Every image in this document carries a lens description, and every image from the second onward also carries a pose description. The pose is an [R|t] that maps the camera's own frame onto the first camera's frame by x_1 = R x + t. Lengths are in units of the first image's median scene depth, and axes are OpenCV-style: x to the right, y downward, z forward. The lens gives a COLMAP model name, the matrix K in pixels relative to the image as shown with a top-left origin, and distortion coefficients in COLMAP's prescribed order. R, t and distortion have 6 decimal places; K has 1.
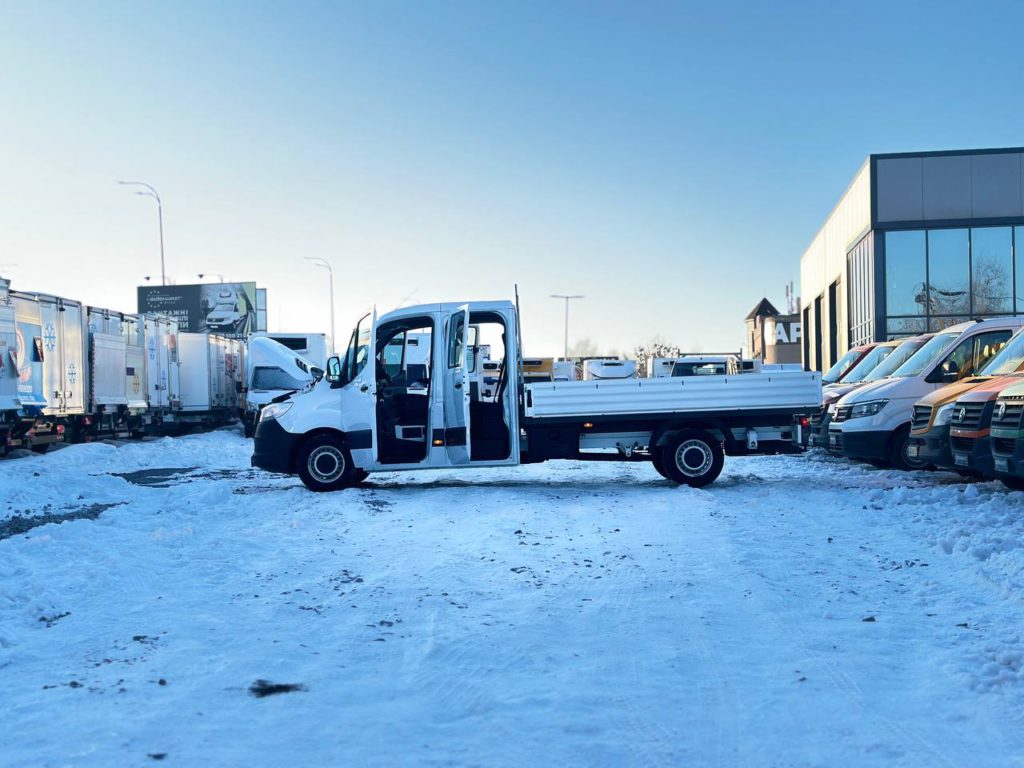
lens RADIAL K [[1403.3, 0, 506.4], [0, 1403.3, 386.5], [0, 0, 1]] dist [0.133873, -0.090756]
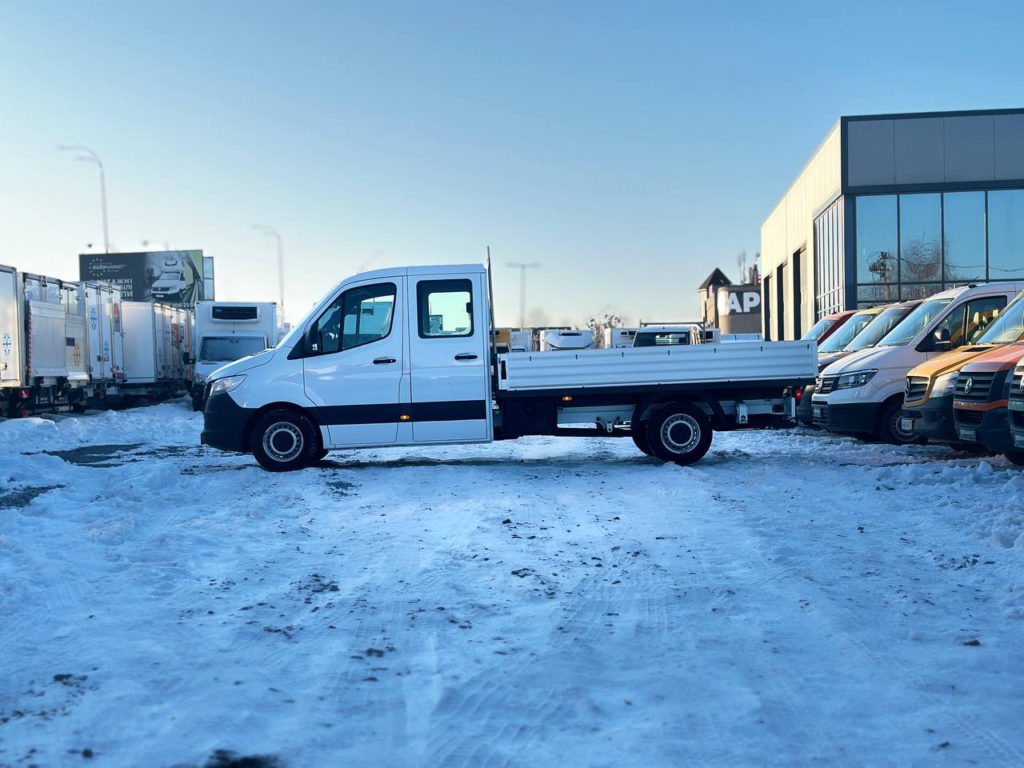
lens RADIAL K [[1403.3, 0, 506.4], [0, 1403.3, 386.5], [0, 0, 1]] dist [0.133873, -0.090756]
pose [[0.999364, -0.003055, 0.035537, -0.014425], [0.002310, 0.999777, 0.020978, -0.000022], [-0.035593, -0.020882, 0.999148, 0.073727]]
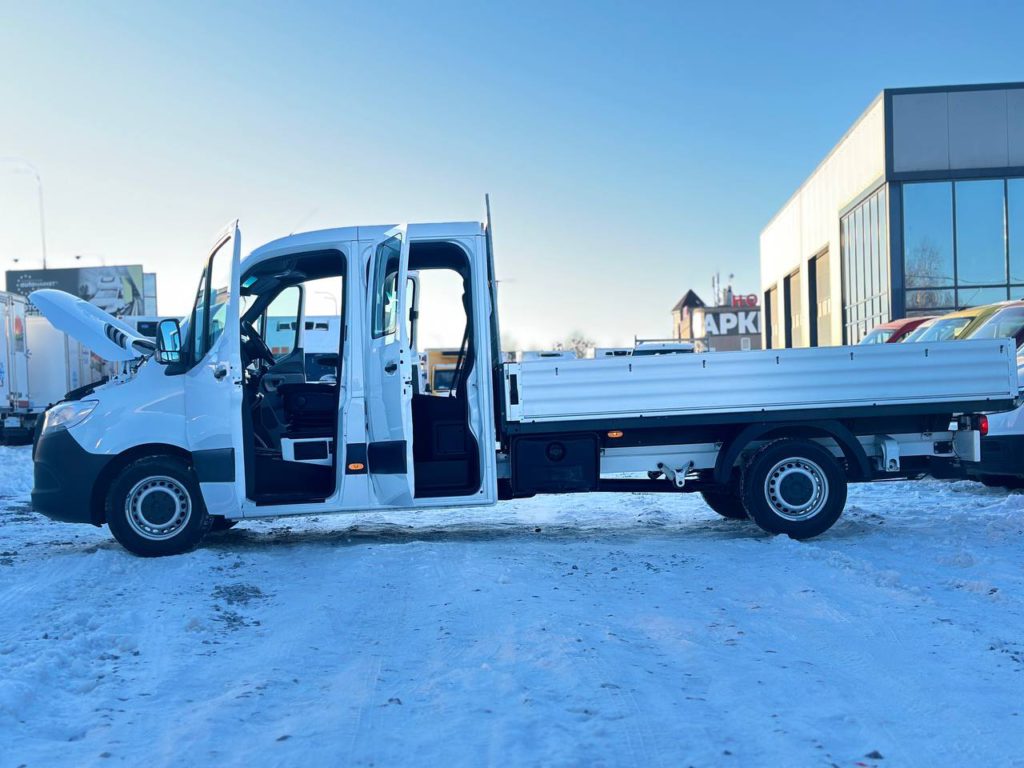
lens RADIAL K [[1396.4, 0, 510.9], [0, 1396.4, 400.9], [0, 0, 1]] dist [0.114512, 0.002892]
pose [[0.997931, -0.009910, 0.063527, -0.021139], [0.009103, 0.999874, 0.012974, 0.005681], [-0.063647, -0.012369, 0.997896, 0.418436]]
